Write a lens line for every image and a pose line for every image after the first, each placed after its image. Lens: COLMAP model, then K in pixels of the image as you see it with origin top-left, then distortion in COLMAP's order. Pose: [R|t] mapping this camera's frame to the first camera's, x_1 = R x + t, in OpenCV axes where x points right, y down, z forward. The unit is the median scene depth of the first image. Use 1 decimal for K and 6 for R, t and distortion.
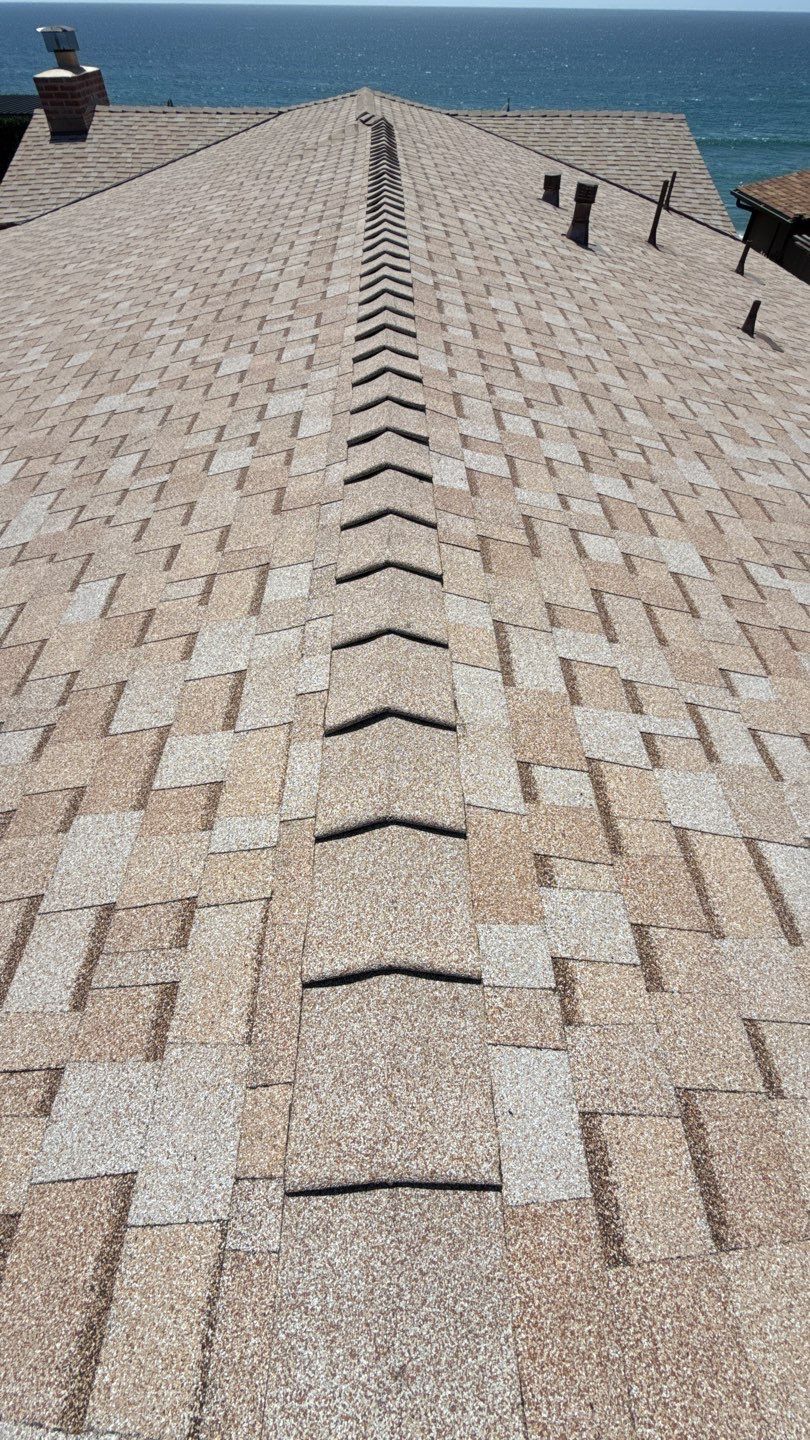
lens RADIAL K [[576.6, 0, 408.8], [0, 576.6, 726.4], [0, 0, 1]] dist [0.000567, 0.000013]
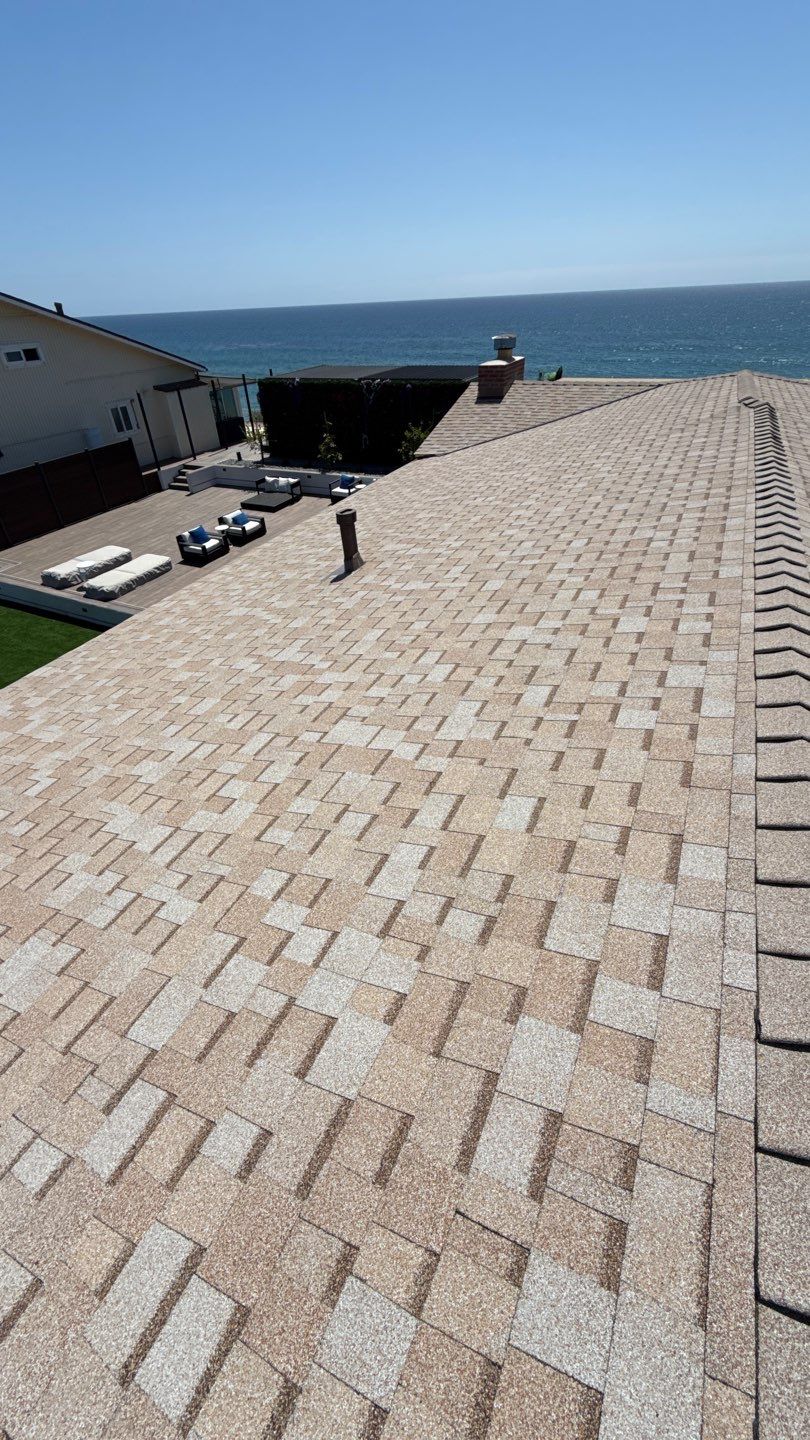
lens RADIAL K [[576.6, 0, 402.9], [0, 576.6, 720.7], [0, 0, 1]] dist [0.000567, 0.000013]
pose [[0.885492, 0.237074, -0.399625, -0.278563], [-0.331336, 0.925128, -0.185352, -0.076201], [0.325762, 0.296538, 0.897744, -0.271202]]
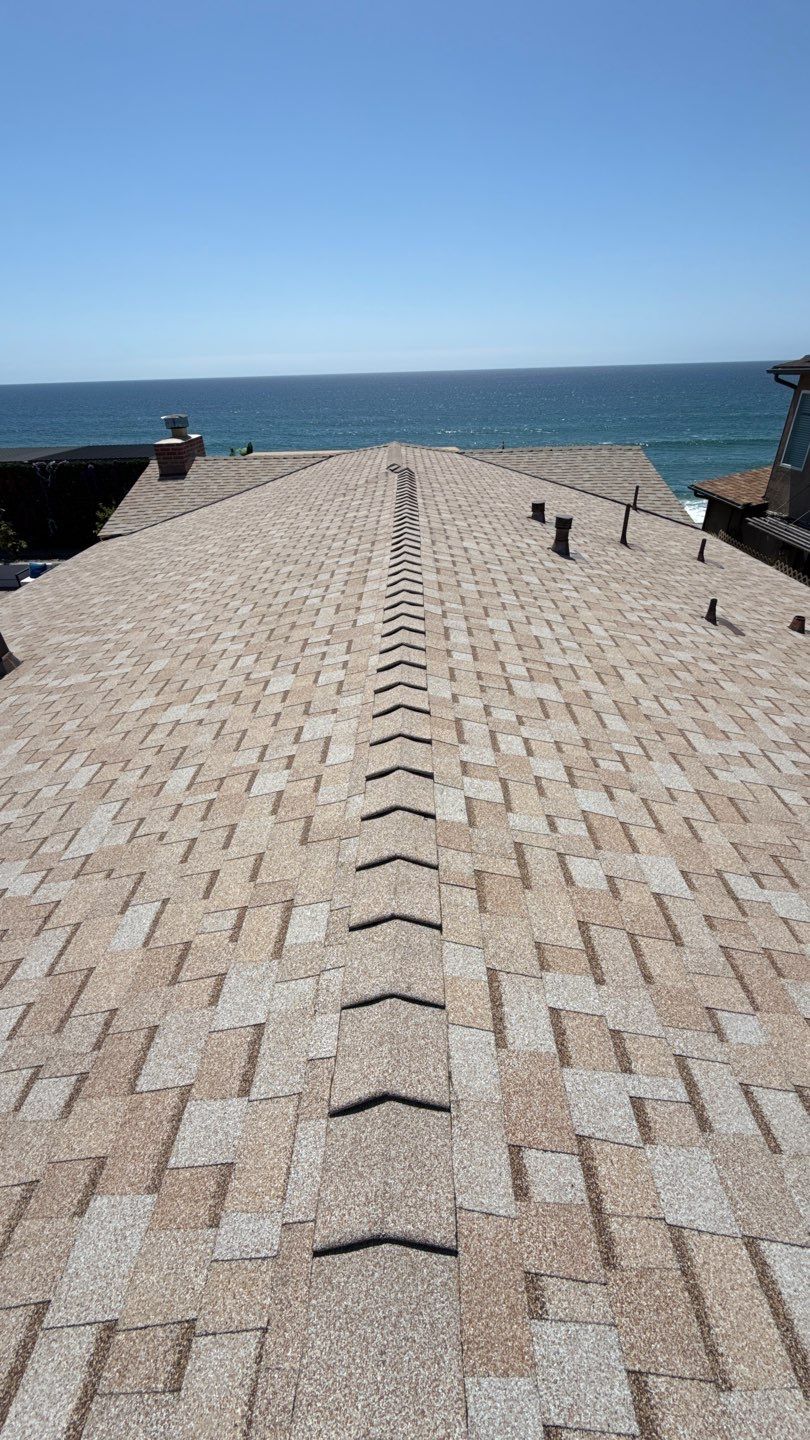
lens RADIAL K [[576.6, 0, 407.6], [0, 576.6, 721.5], [0, 0, 1]] dist [0.000567, 0.000013]
pose [[0.998871, -0.012883, -0.045716, 0.036993], [-0.003581, 0.939346, -0.342951, -0.186655], [0.047361, 0.342728, 0.938240, -0.165179]]
